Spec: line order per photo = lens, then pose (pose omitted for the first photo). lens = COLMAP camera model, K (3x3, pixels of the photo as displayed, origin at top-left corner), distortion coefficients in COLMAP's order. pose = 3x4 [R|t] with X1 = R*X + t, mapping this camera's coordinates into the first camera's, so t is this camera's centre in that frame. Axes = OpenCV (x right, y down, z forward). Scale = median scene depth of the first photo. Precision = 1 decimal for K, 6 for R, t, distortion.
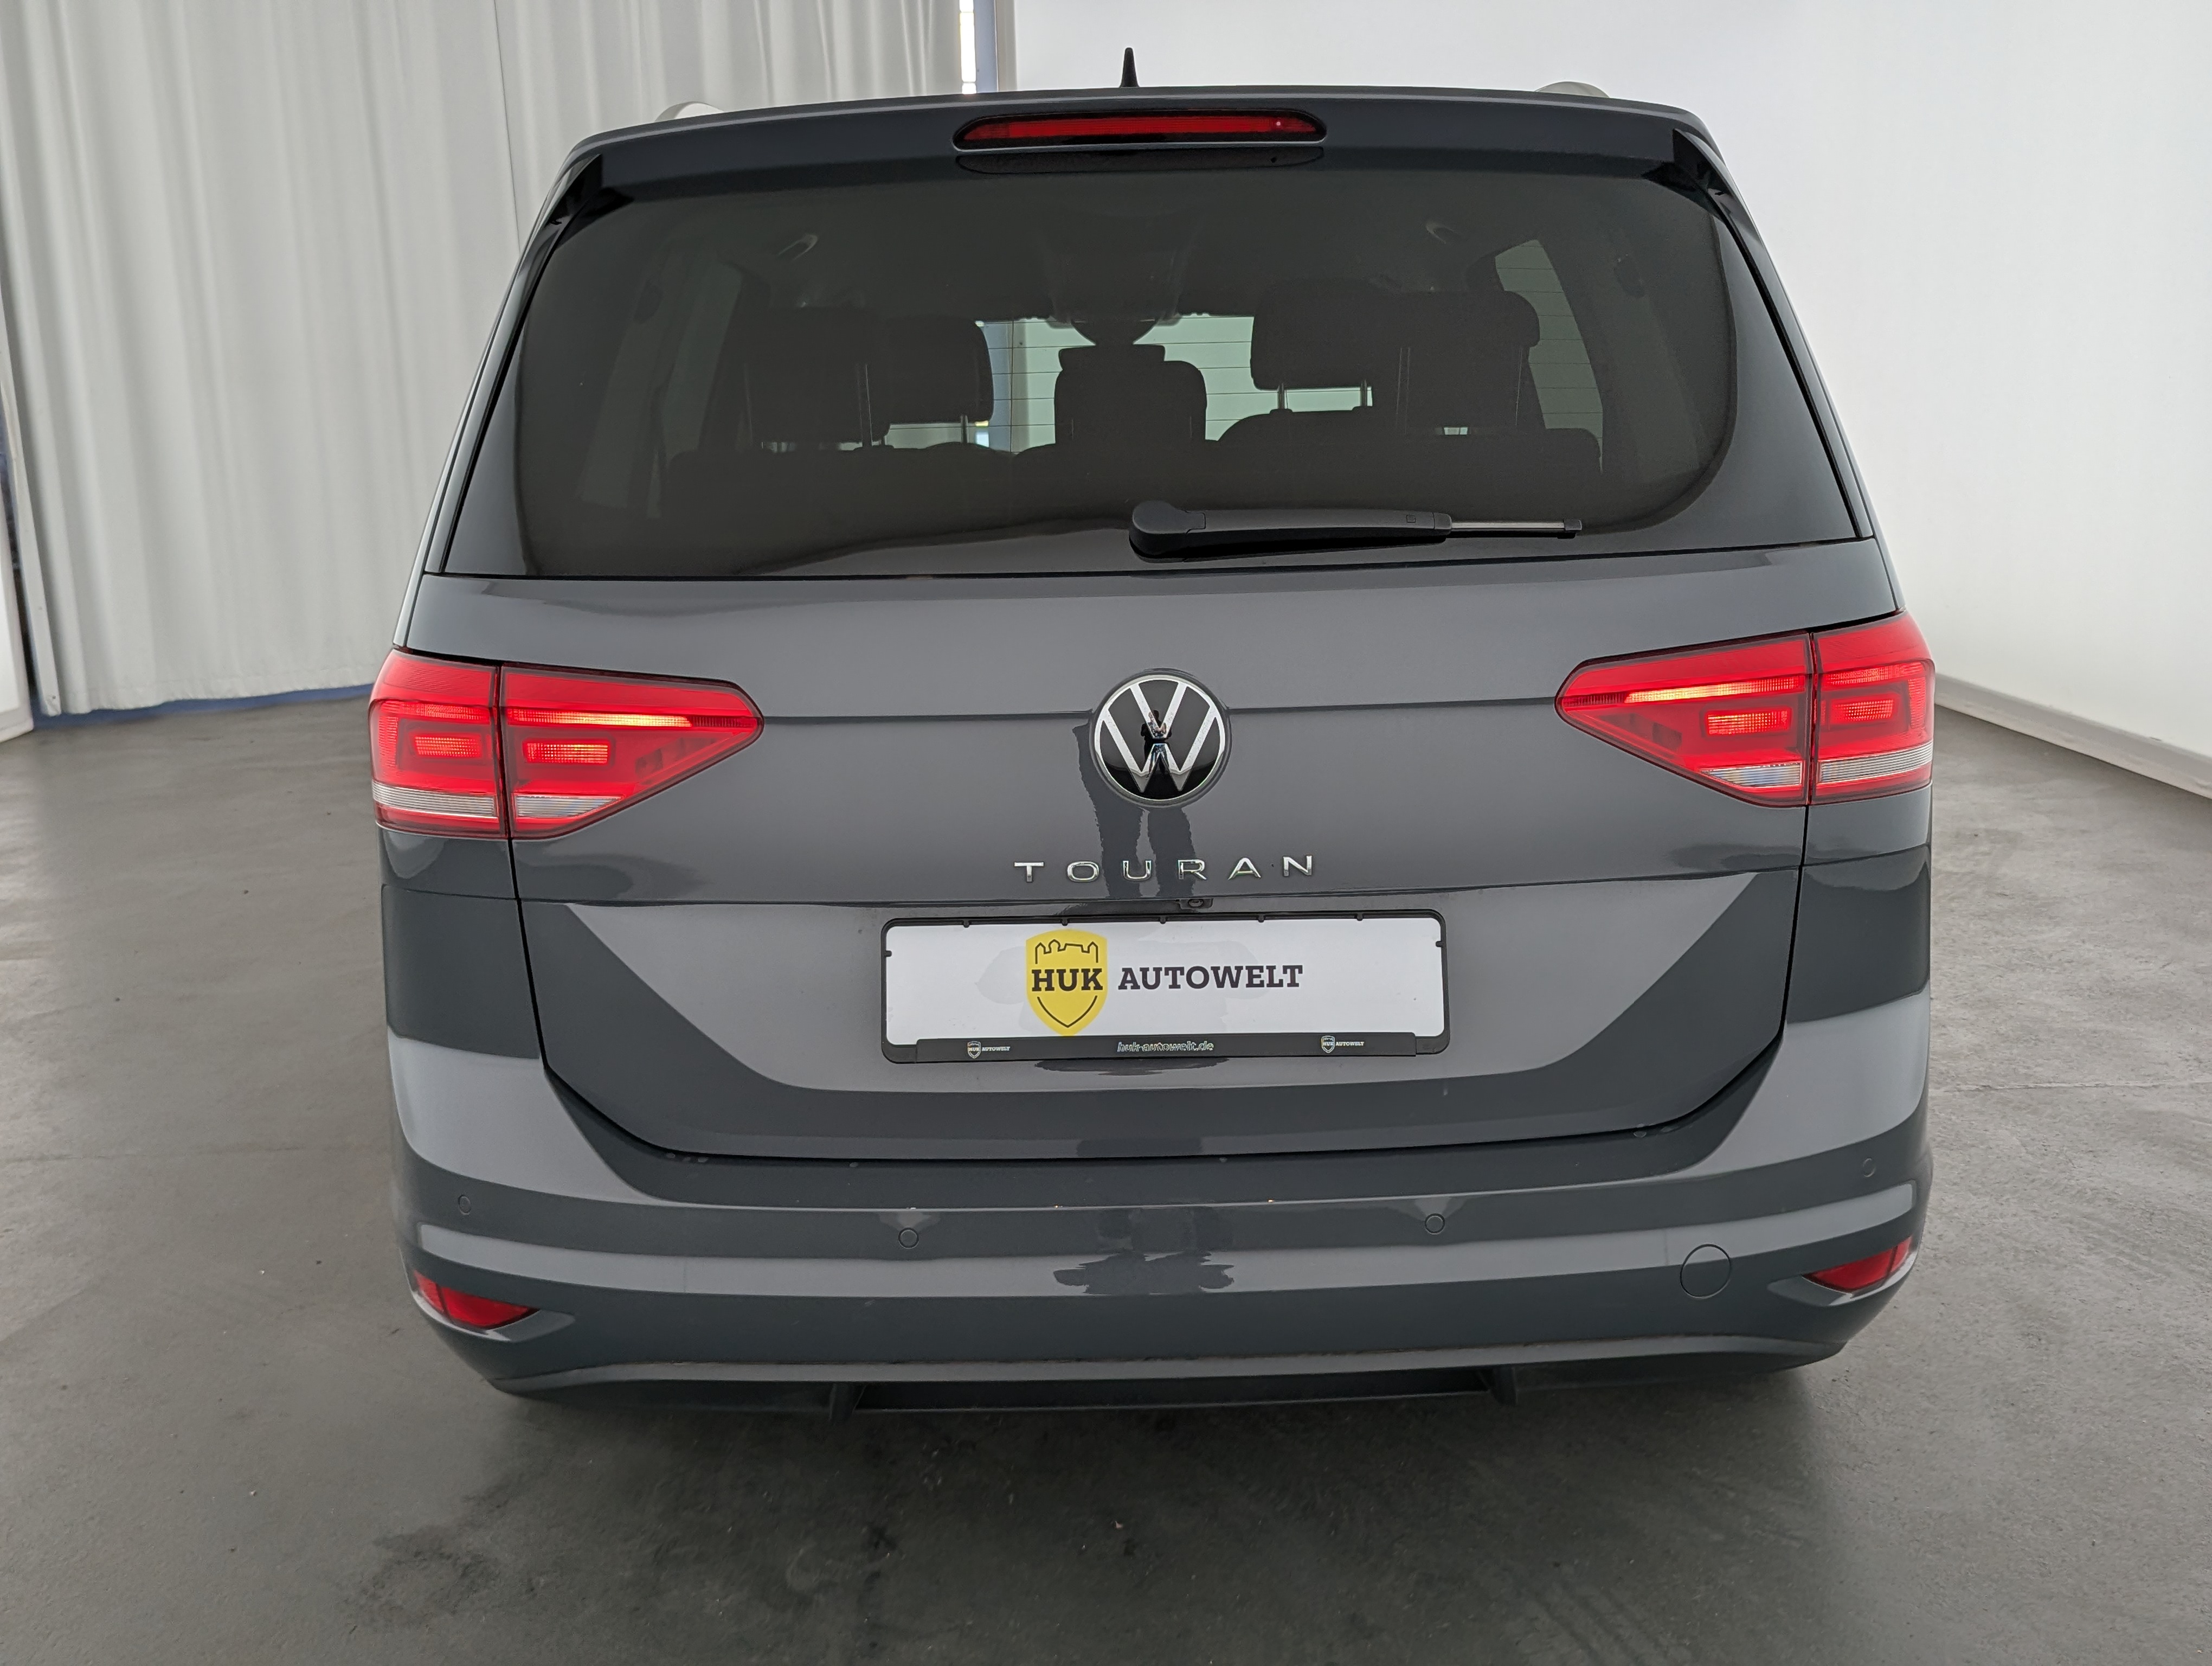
lens RADIAL K [[2029.6, 0, 1065.5], [0, 2029.6, 800.8], [0, 0, 1]] dist [0.052595, -0.004527]
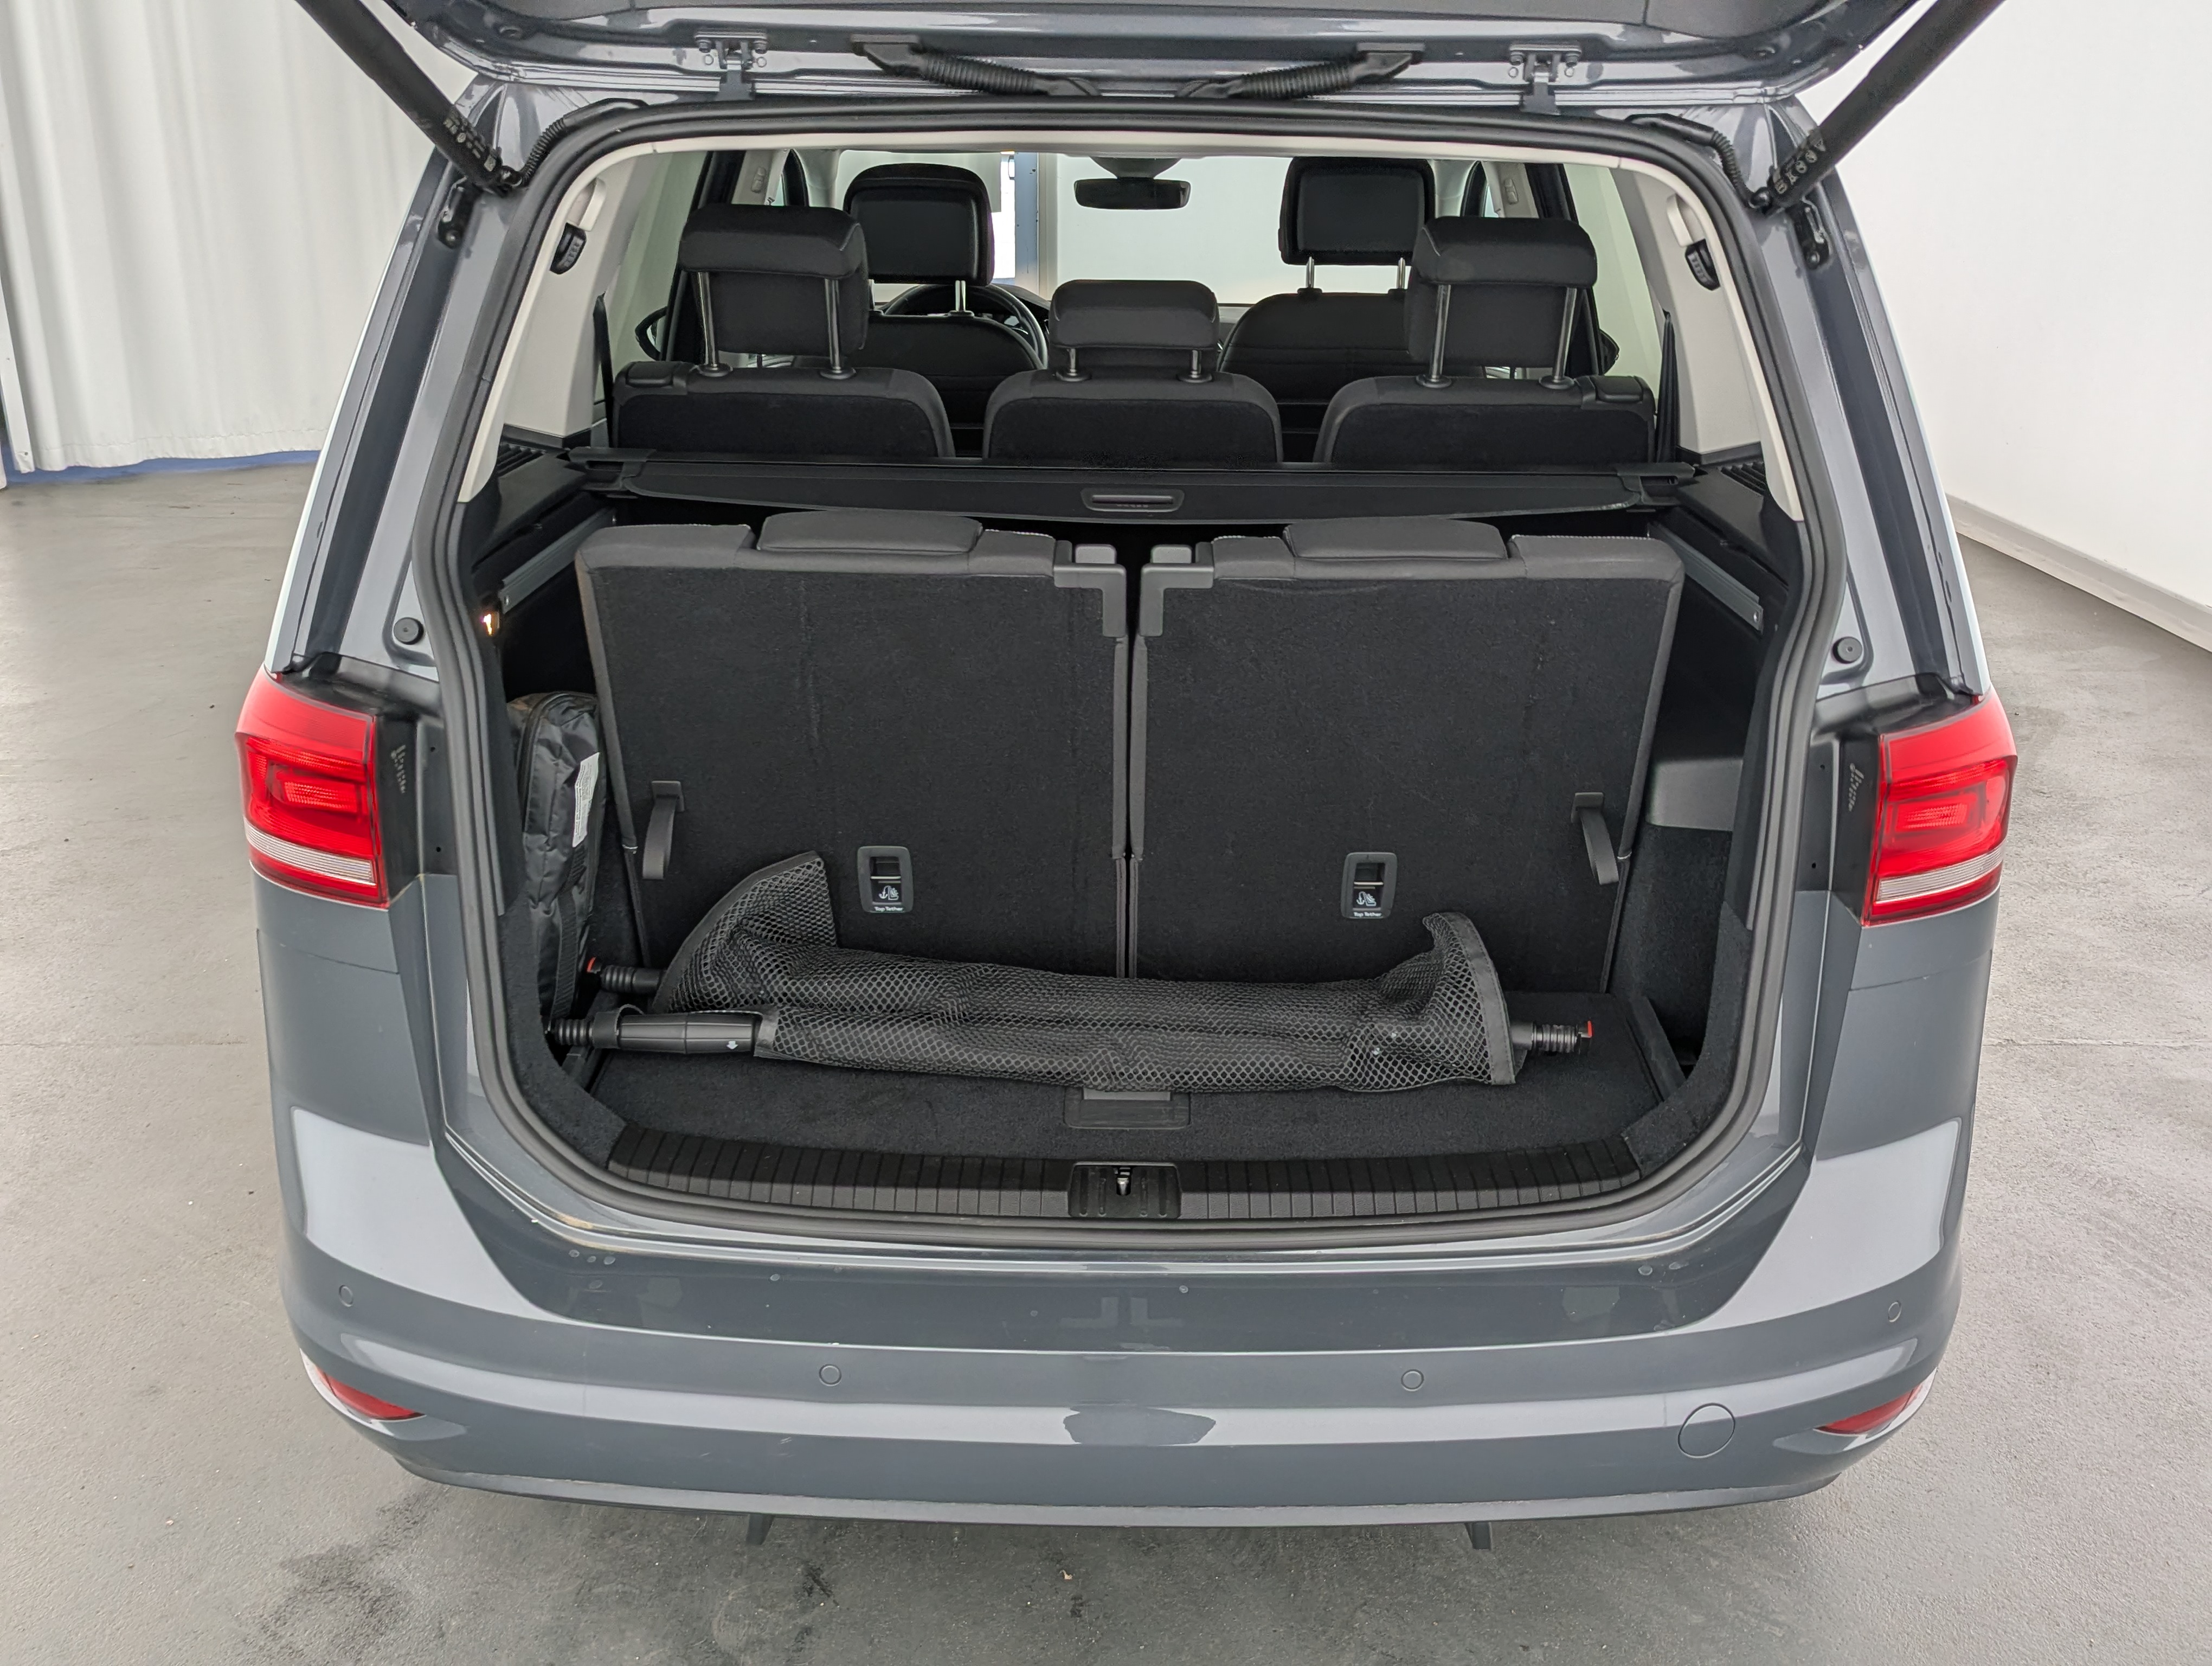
lens RADIAL K [[2034.5, 0, 1092.8], [0, 2034.5, 782.4], [0, 0, 1]] dist [0.048688, 0.001906]
pose [[0.999286, 0.037391, 0.005373, 0.018824], [-0.037766, 0.992005, 0.120414, -0.125223], [-0.000827, -0.120531, 0.992709, 0.099983]]
